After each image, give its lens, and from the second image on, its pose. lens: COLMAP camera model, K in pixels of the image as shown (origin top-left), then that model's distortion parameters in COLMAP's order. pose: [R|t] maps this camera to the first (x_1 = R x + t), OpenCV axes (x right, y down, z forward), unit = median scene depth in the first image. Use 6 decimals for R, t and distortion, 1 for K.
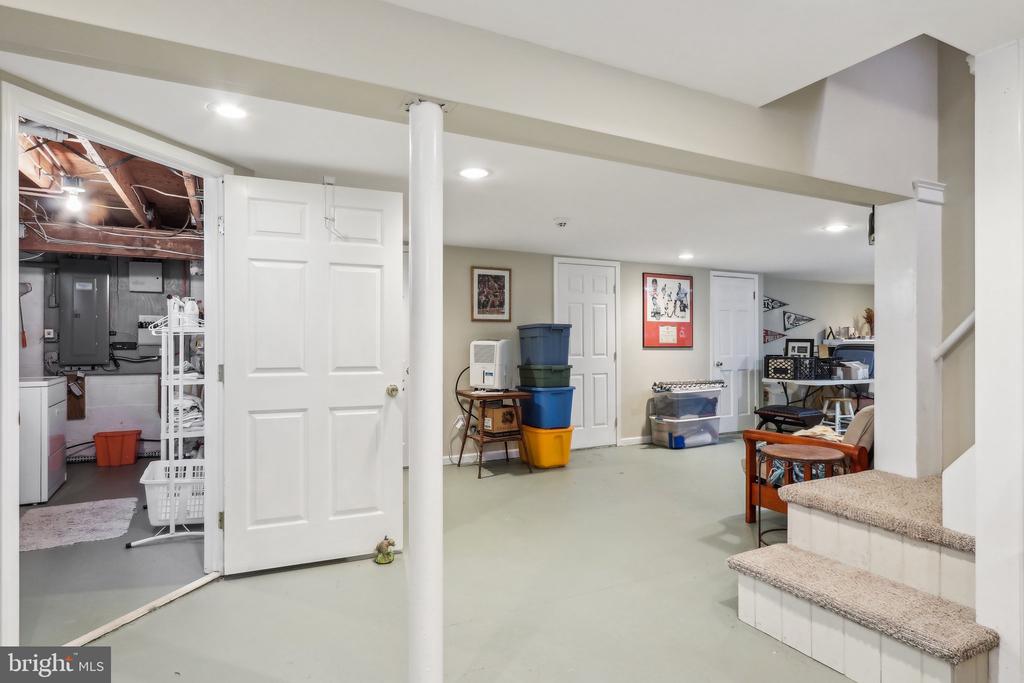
lens RADIAL K [[576.6, 0, 512.0], [0, 576.6, 341.5], [0, 0, 1]] dist [-0.000022, -0.000010]
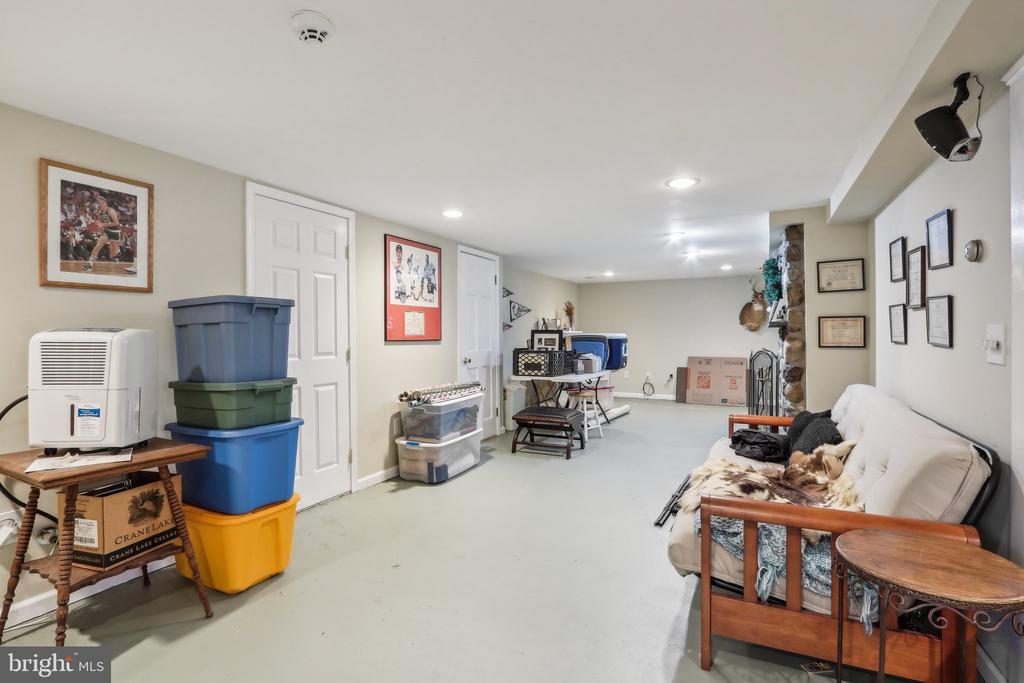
lens RADIAL K [[500.3, 0, 513.6], [0, 500.3, 337.2], [0, 0, 1]] dist [-0.015282, 0.001326]
pose [[0.808544, -0.004736, 0.588416, -0.001822], [-0.000602, 0.999960, 0.008876, -0.000394], [-0.588435, -0.007530, 0.808509, 0.438953]]
